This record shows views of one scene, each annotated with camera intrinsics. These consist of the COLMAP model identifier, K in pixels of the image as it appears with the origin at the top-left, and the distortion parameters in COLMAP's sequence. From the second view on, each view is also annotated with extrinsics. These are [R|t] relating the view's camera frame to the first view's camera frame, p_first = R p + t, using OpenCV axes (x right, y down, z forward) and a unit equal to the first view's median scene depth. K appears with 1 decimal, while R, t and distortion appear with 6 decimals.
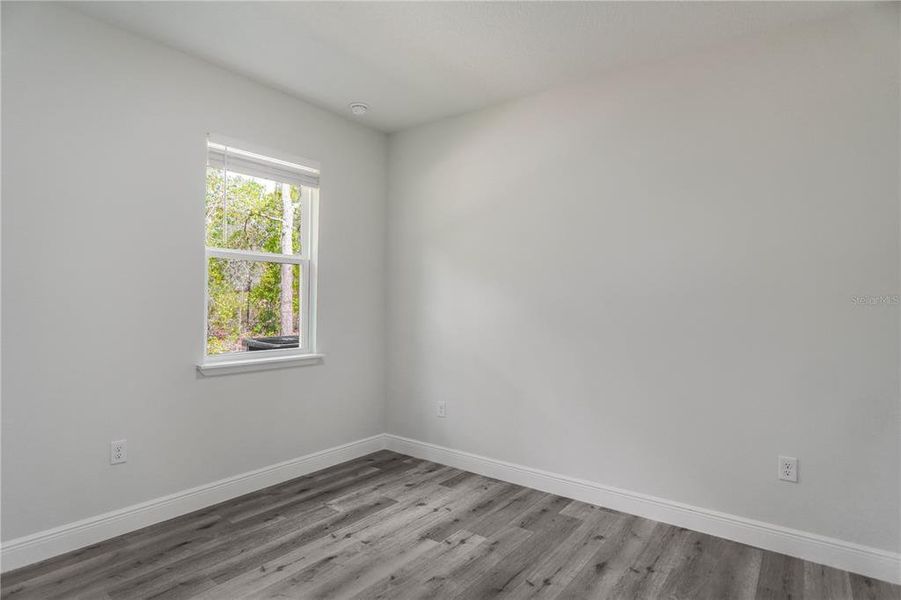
lens RADIAL K [[488.7, 0, 446.8], [0, 488.7, 305.1], [0, 0, 1]] dist [-0.027343, 0.001782]
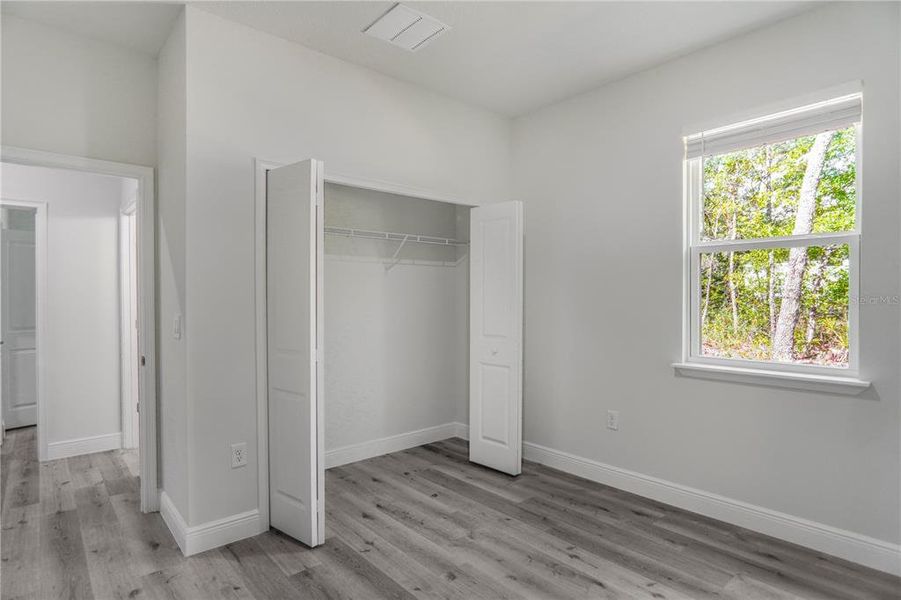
lens RADIAL K [[488.7, 0, 446.8], [0, 488.7, 305.1], [0, 0, 1]] dist [-0.027343, 0.001782]
pose [[-0.221394, 0.004268, -0.975175, 0.571393], [-0.004027, 0.999978, 0.005291, 0.000104], [0.975176, 0.005098, -0.221372, 0.752964]]
